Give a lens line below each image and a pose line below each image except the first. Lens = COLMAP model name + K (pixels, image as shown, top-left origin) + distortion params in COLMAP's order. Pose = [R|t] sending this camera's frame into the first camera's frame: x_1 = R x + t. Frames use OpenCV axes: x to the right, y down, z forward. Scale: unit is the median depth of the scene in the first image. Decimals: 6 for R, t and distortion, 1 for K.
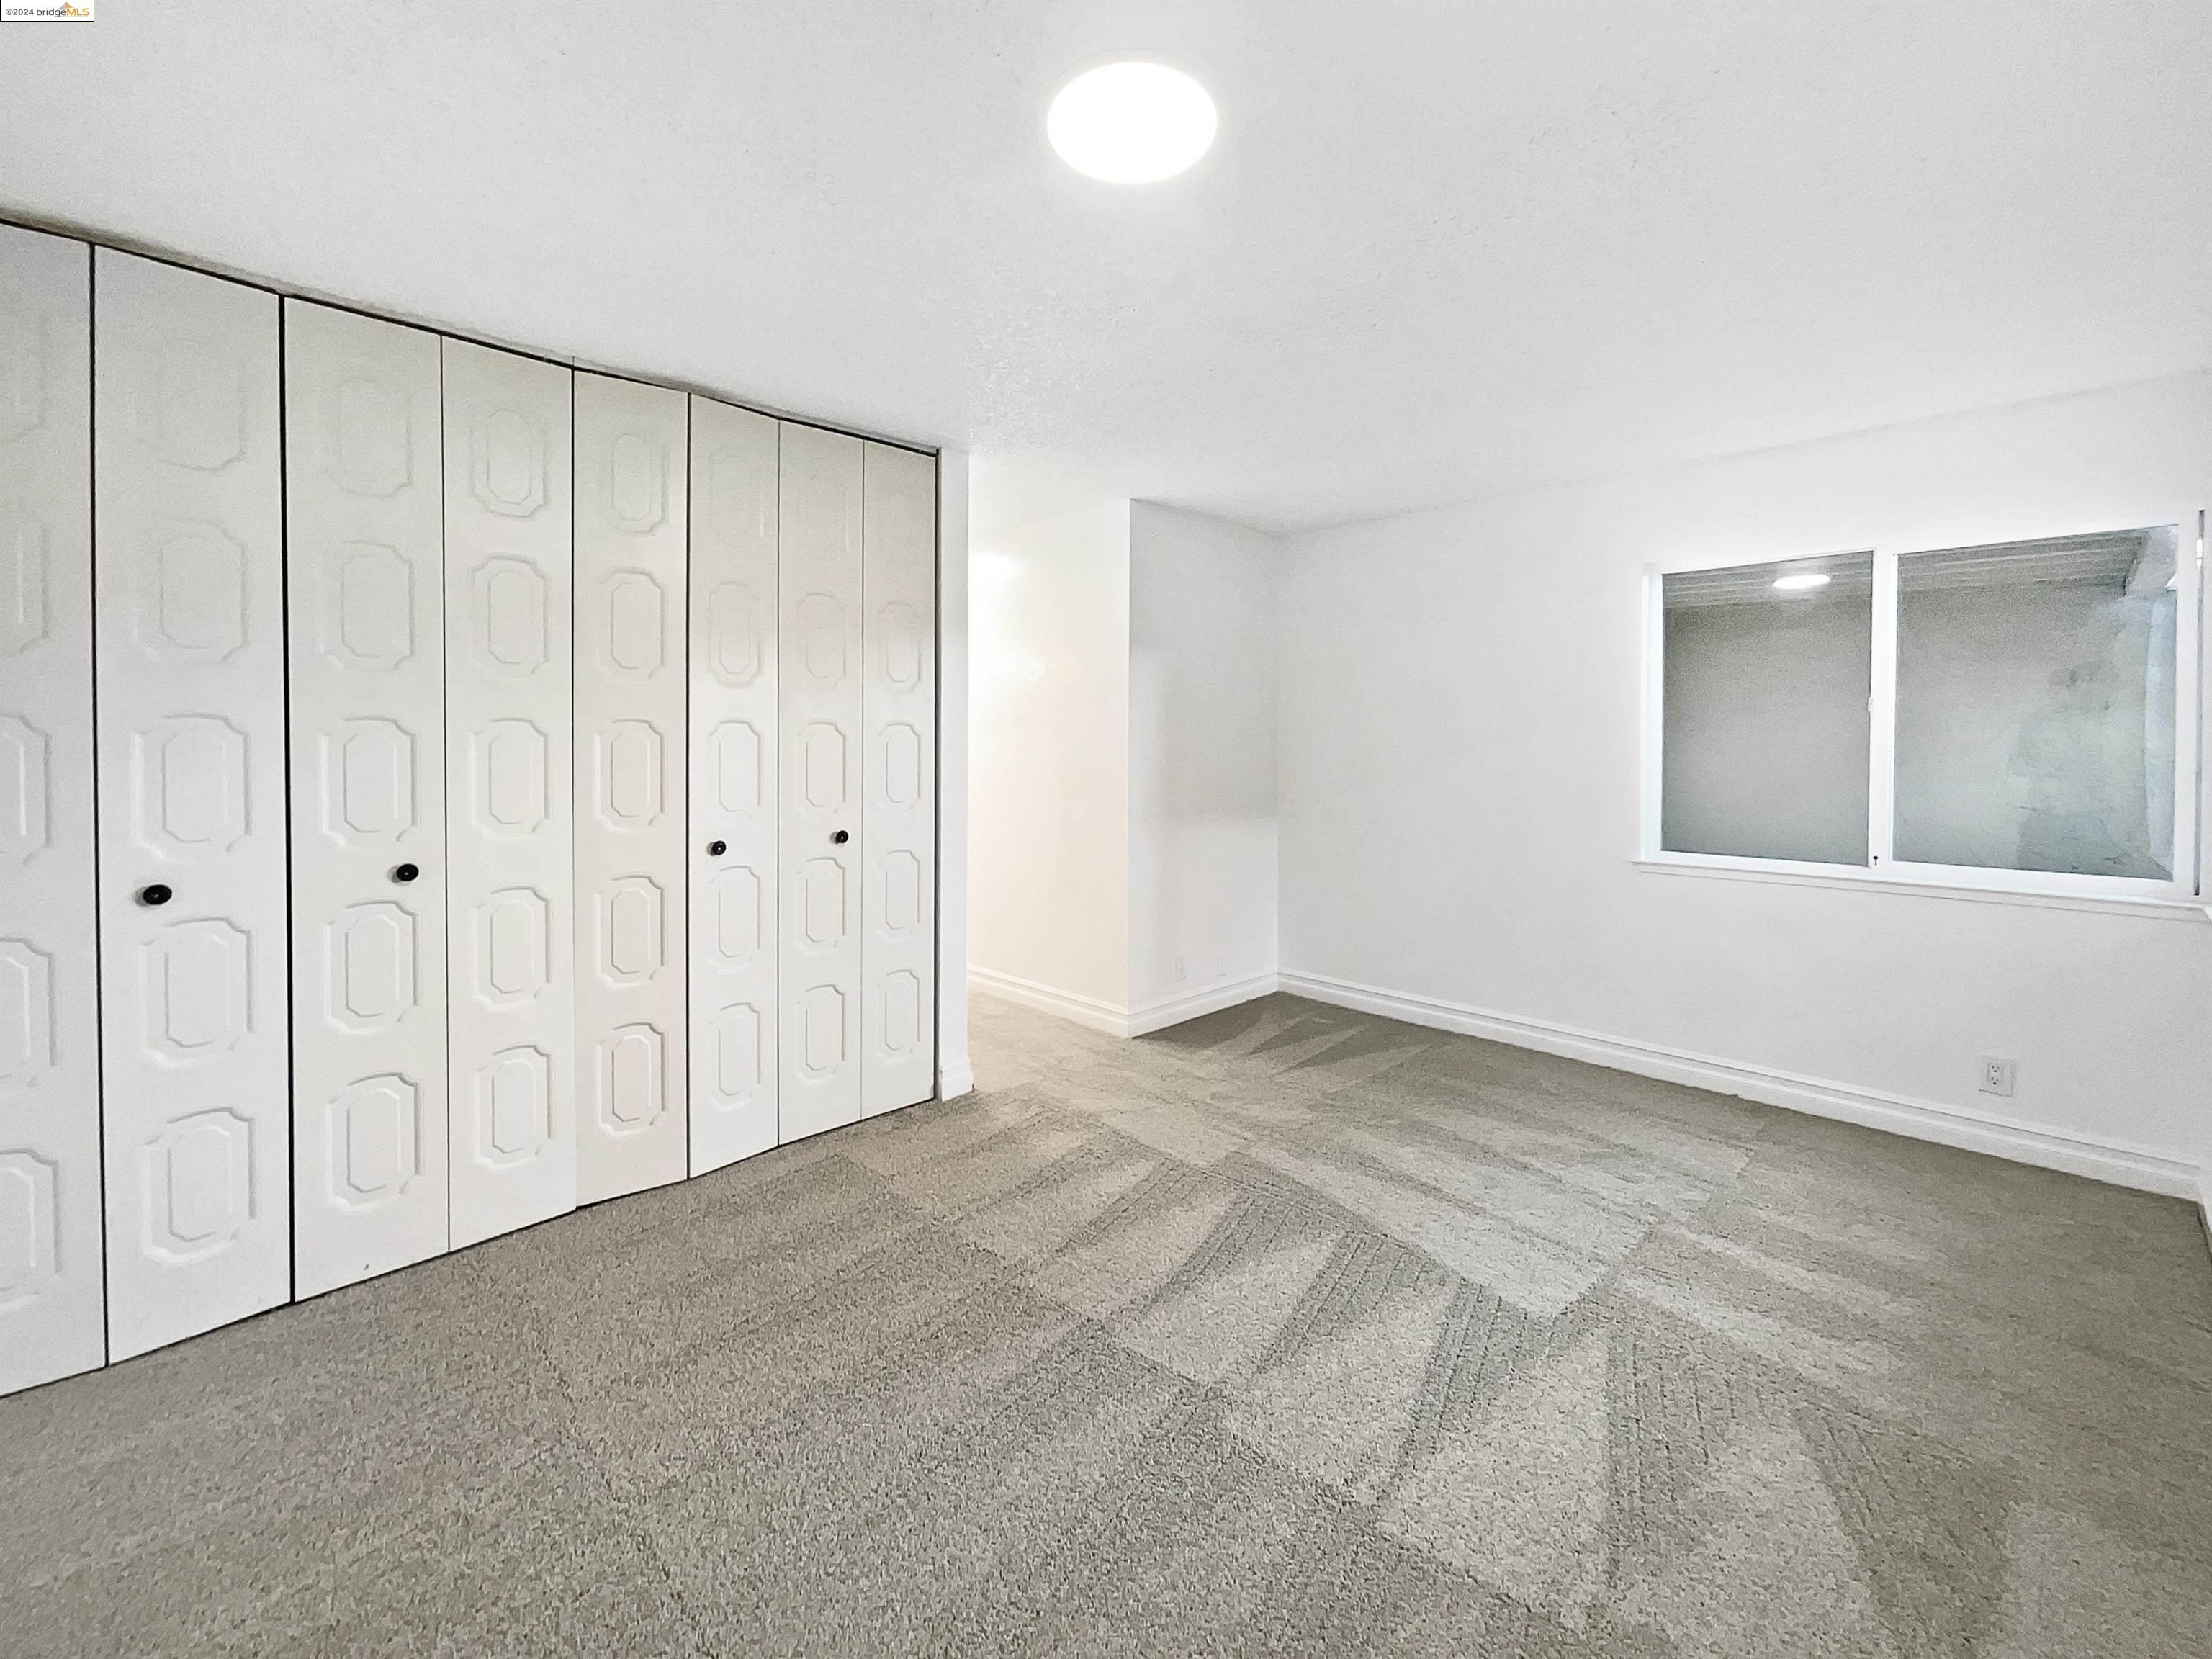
lens RADIAL K [[899.4, 0, 1105.1], [0, 899.4, 759.1], [0, 0, 1]] dist [-0.001307, 0.000036]
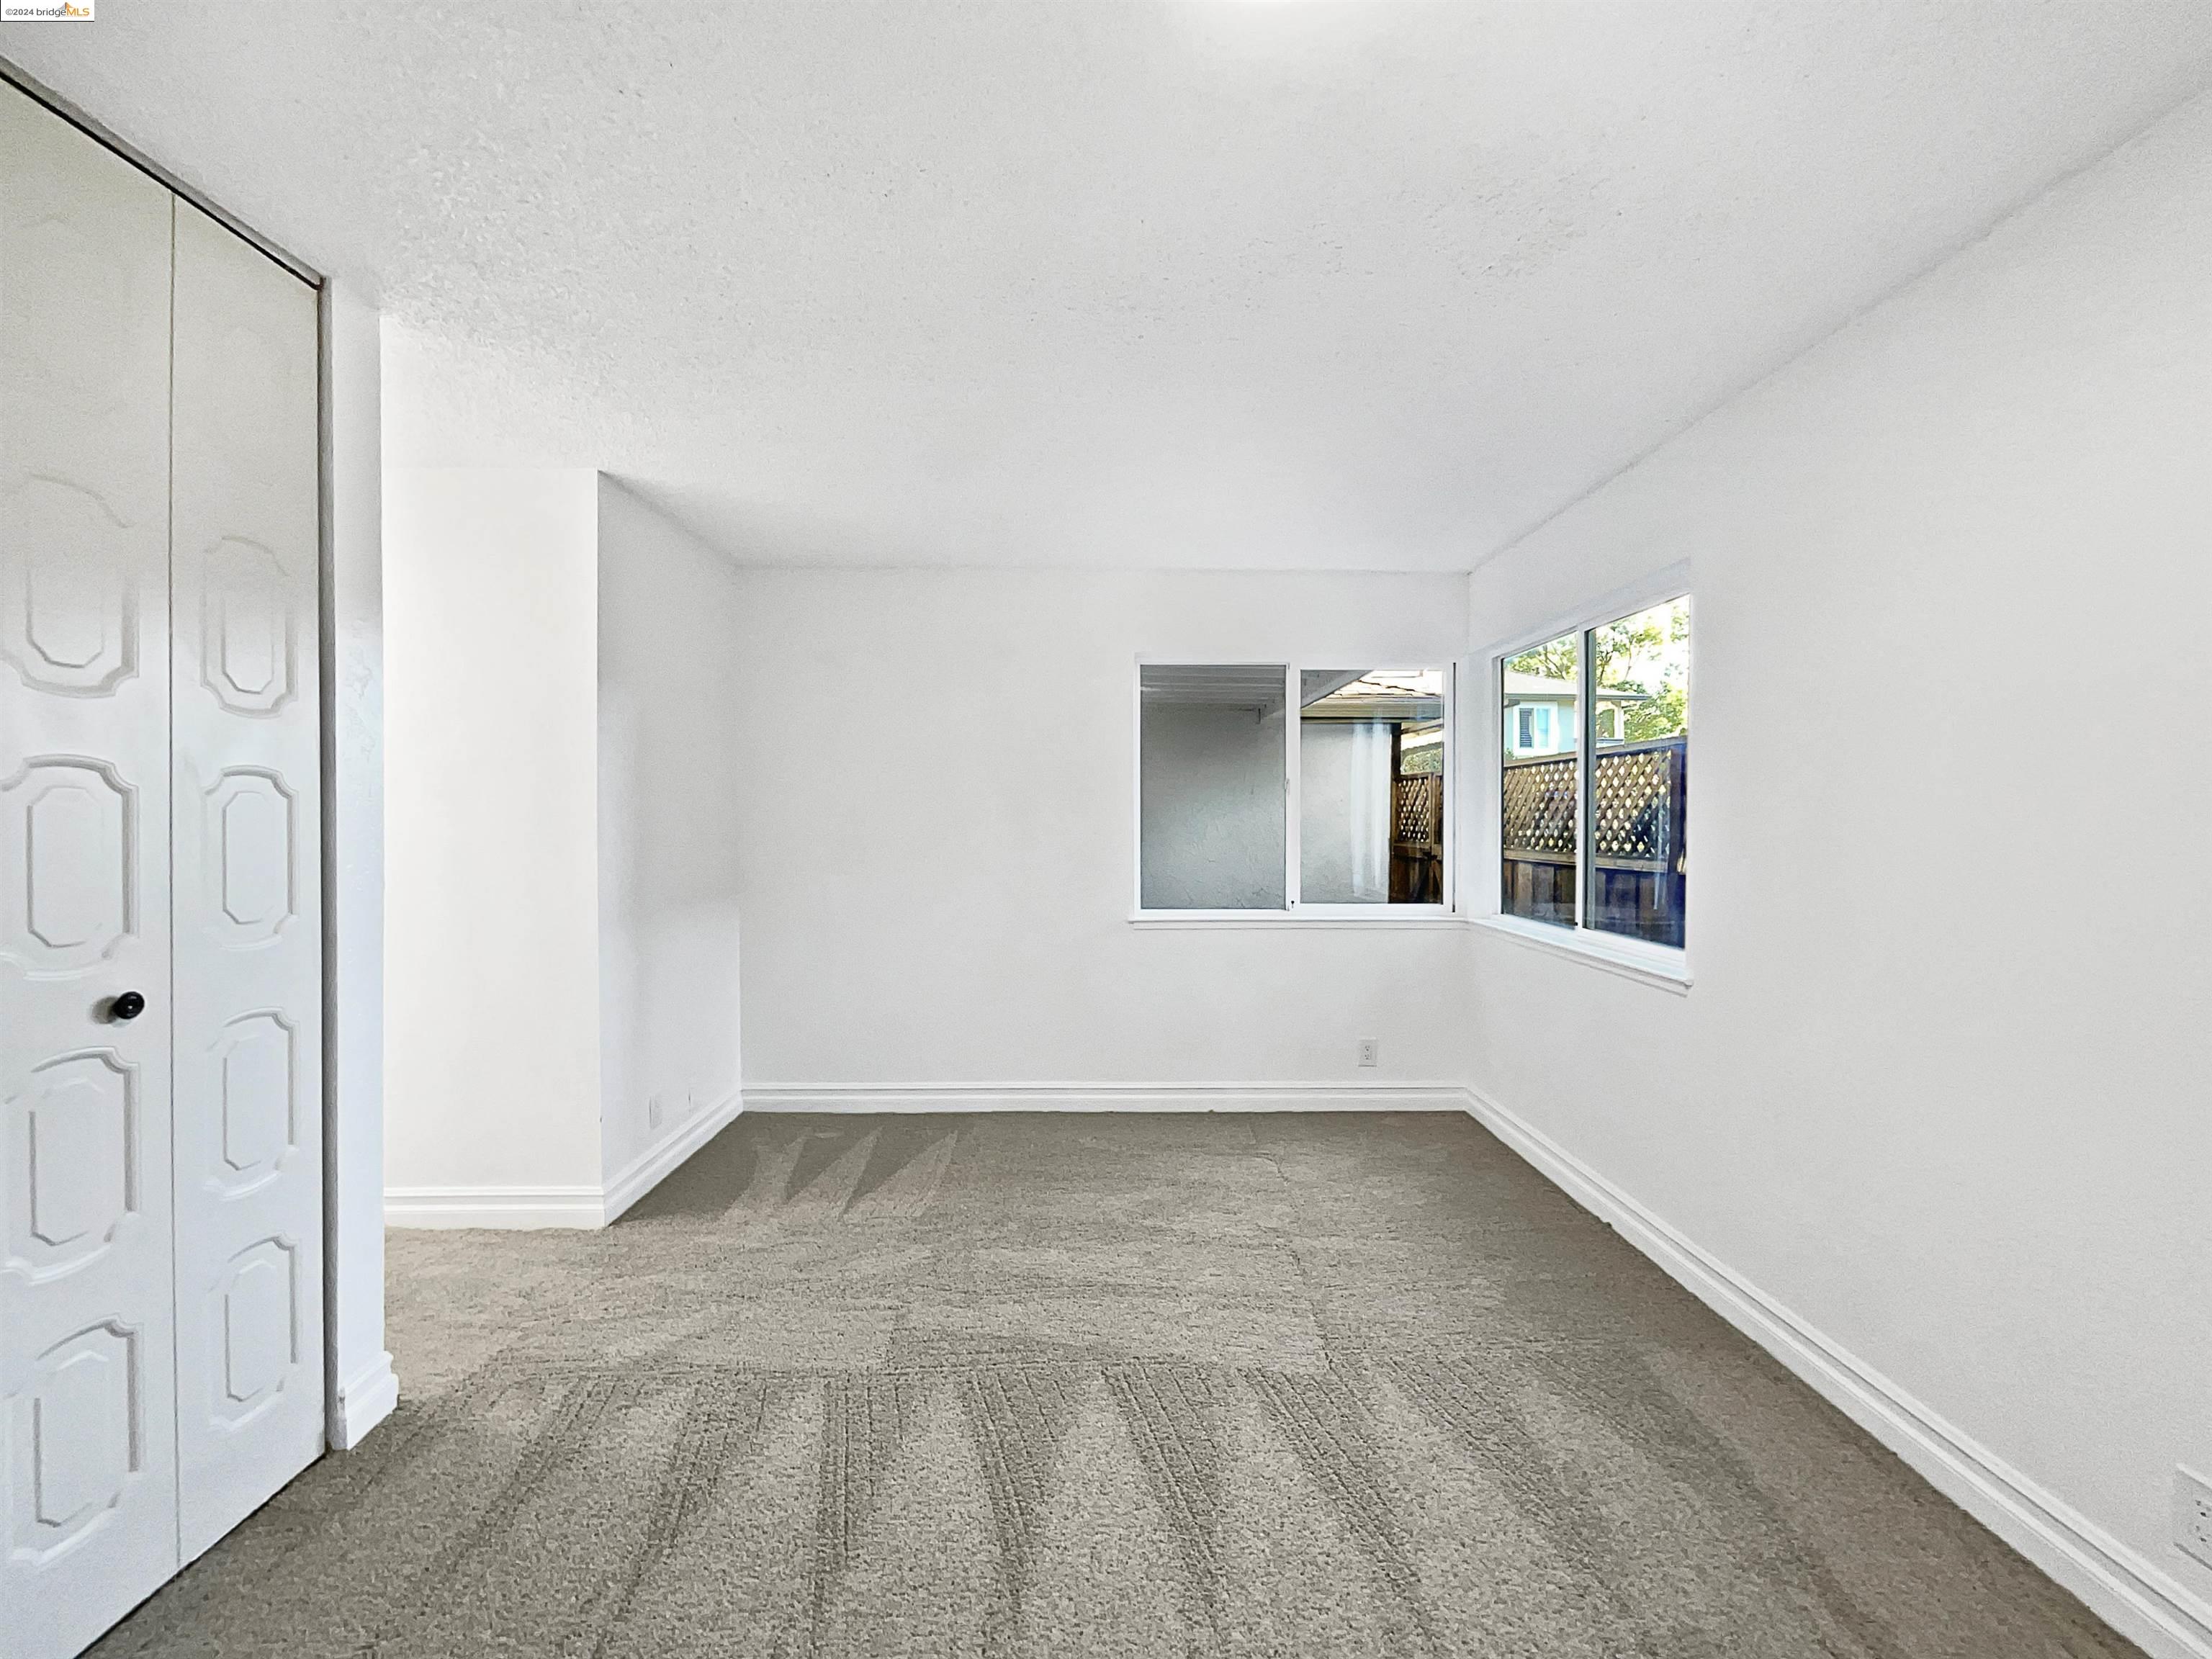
lens RADIAL K [[898.6, 0, 1106.0], [0, 898.6, 829.5], [0, 0, 1]] dist [0.002430, 0.000839]
pose [[0.706474, -0.008808, 0.707685, -0.246108], [0.010922, 0.999939, 0.001543, -0.000559], [-0.707655, 0.006639, 0.706527, 0.274038]]
